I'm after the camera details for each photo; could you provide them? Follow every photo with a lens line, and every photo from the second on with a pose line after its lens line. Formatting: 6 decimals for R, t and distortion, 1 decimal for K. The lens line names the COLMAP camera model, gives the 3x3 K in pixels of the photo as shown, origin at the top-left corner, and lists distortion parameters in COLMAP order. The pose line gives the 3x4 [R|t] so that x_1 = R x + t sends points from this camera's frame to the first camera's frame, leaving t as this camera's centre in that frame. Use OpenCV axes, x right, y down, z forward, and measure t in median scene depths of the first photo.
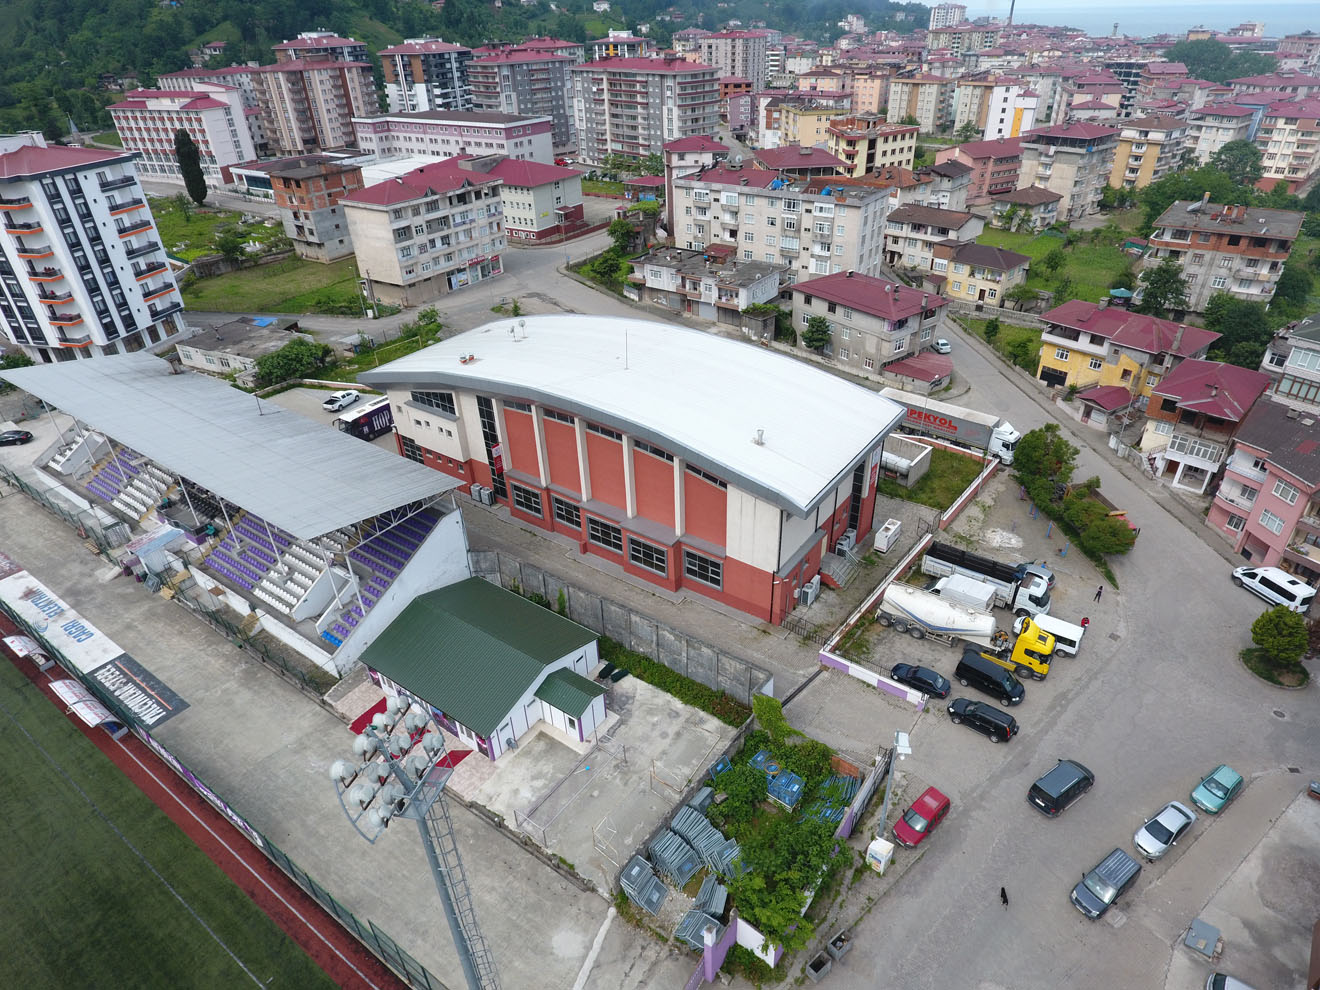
lens RADIAL K [[773.5, 0, 675.7], [0, 773.5, 500.4], [0, 0, 1]] dist [-0.005273, 0.000333]
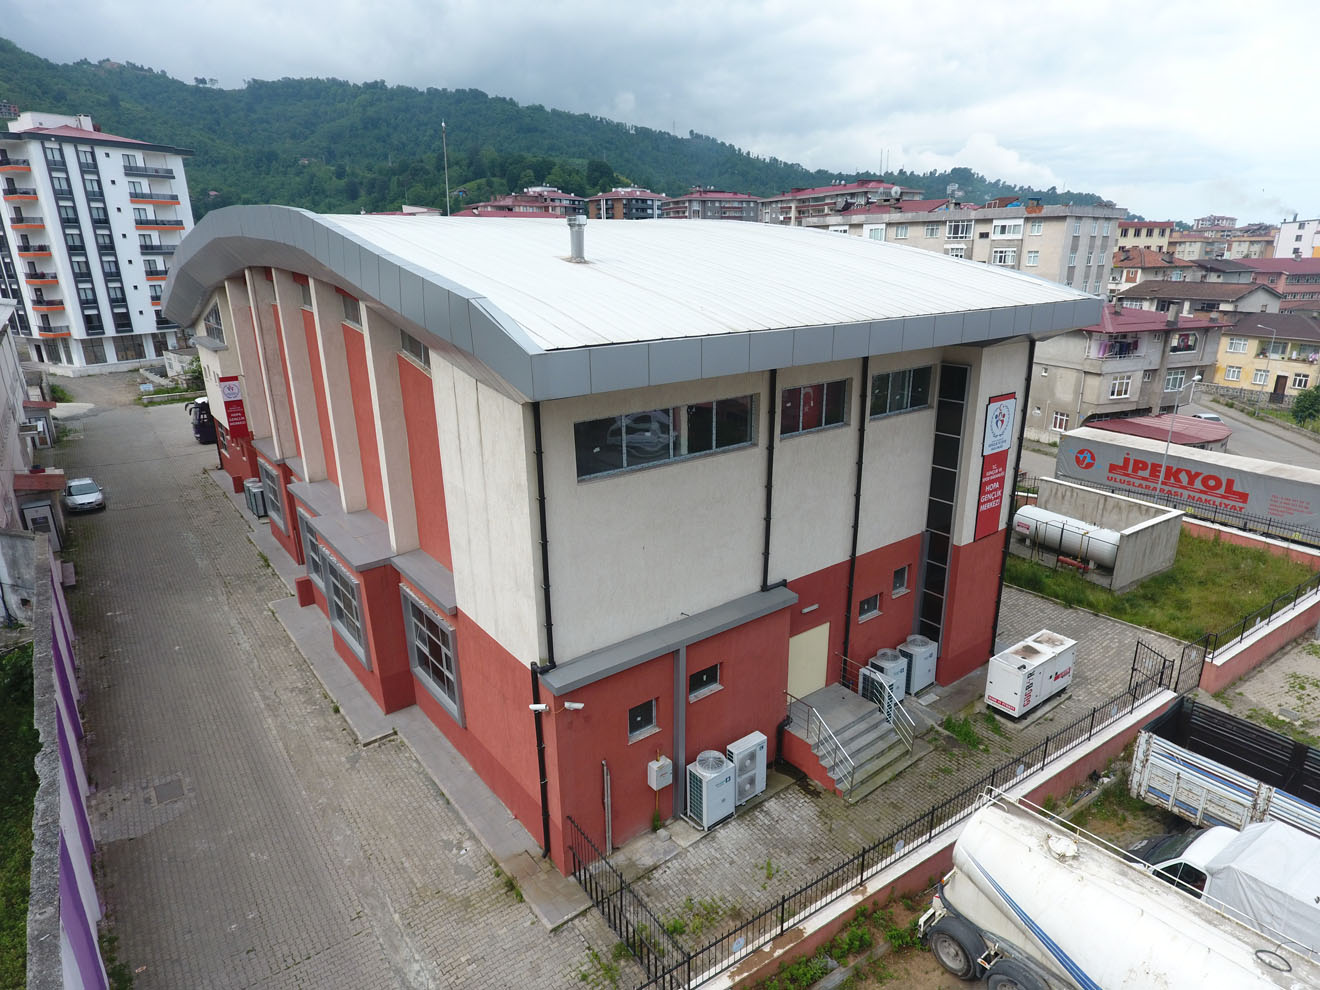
lens RADIAL K [[773.5, 0, 675.7], [0, 773.5, 500.4], [0, 0, 1]] dist [-0.005273, 0.000333]
pose [[0.956538, 0.101858, -0.273239, 0.118771], [-0.165449, 0.961163, -0.220892, 0.042286], [0.240127, 0.256499, 0.936241, 0.351754]]
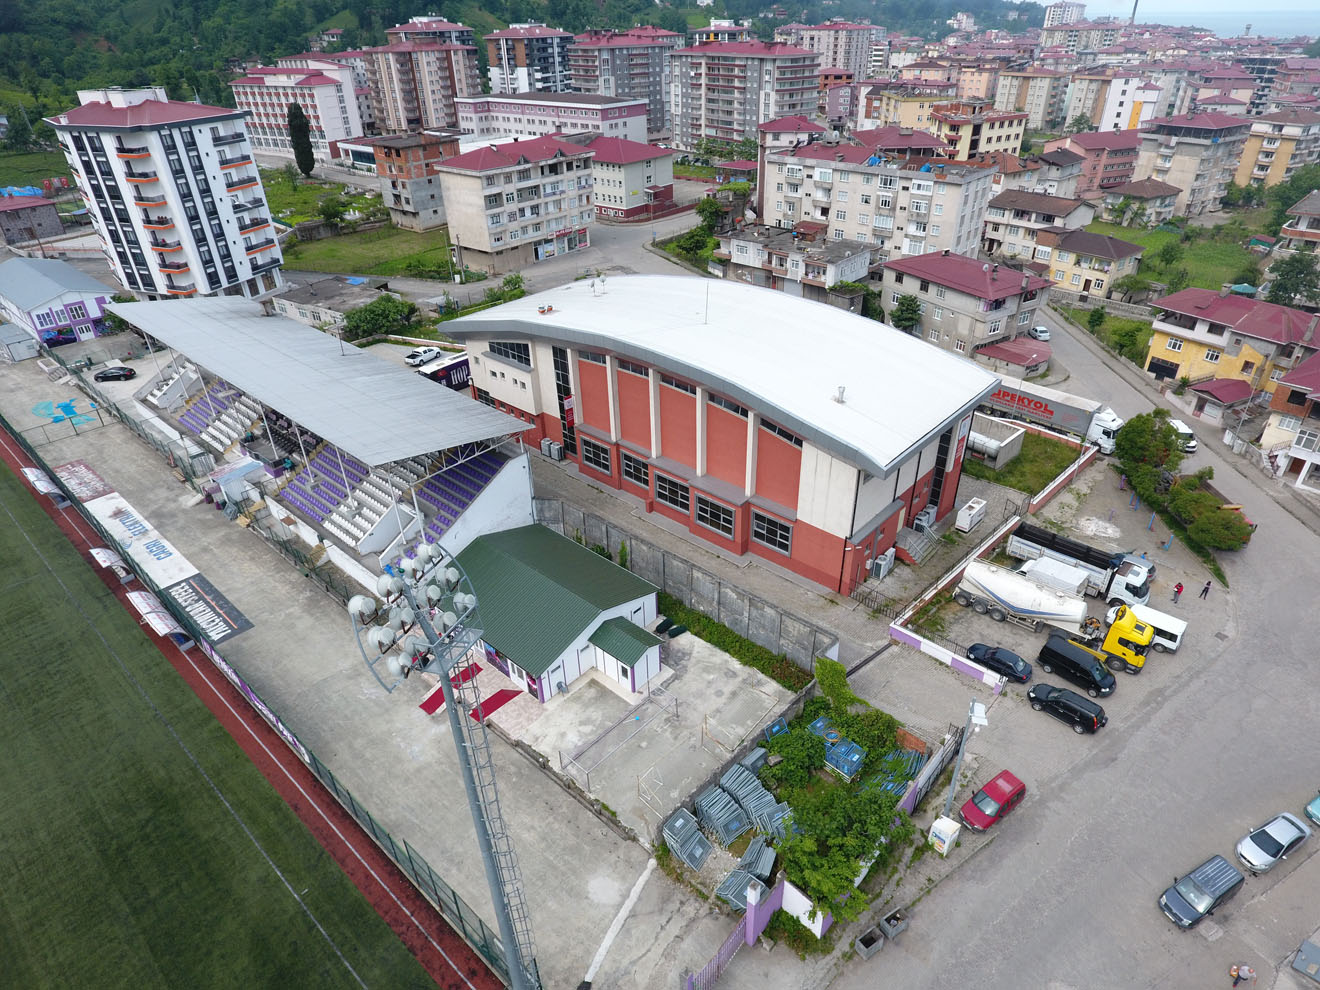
lens RADIAL K [[773.5, 0, 675.7], [0, 773.5, 500.4], [0, 0, 1]] dist [-0.005273, 0.000333]
pose [[0.993608, 0.065850, -0.091685, 0.001424], [-0.065865, 0.997824, 0.002867, 0.027942], [0.091674, 0.003190, 0.995784, 0.017949]]
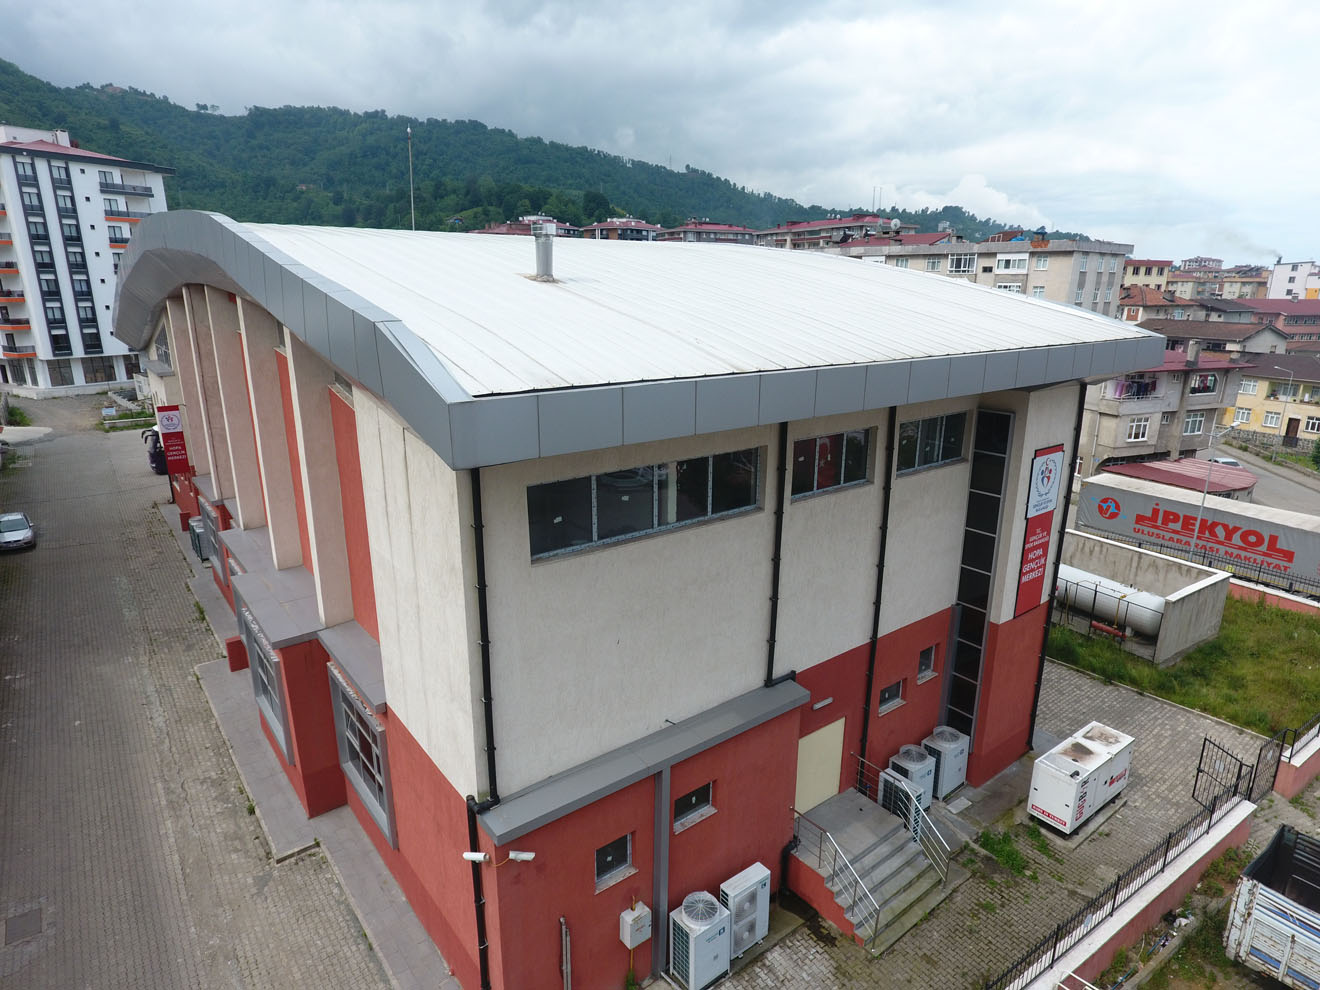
lens RADIAL K [[773.5, 0, 675.7], [0, 773.5, 500.4], [0, 0, 1]] dist [-0.005273, 0.000333]
pose [[0.958115, 0.105856, -0.266100, 0.110467], [-0.176689, 0.949752, -0.258366, 0.028028], [0.225380, 0.294562, 0.928675, 0.378411]]
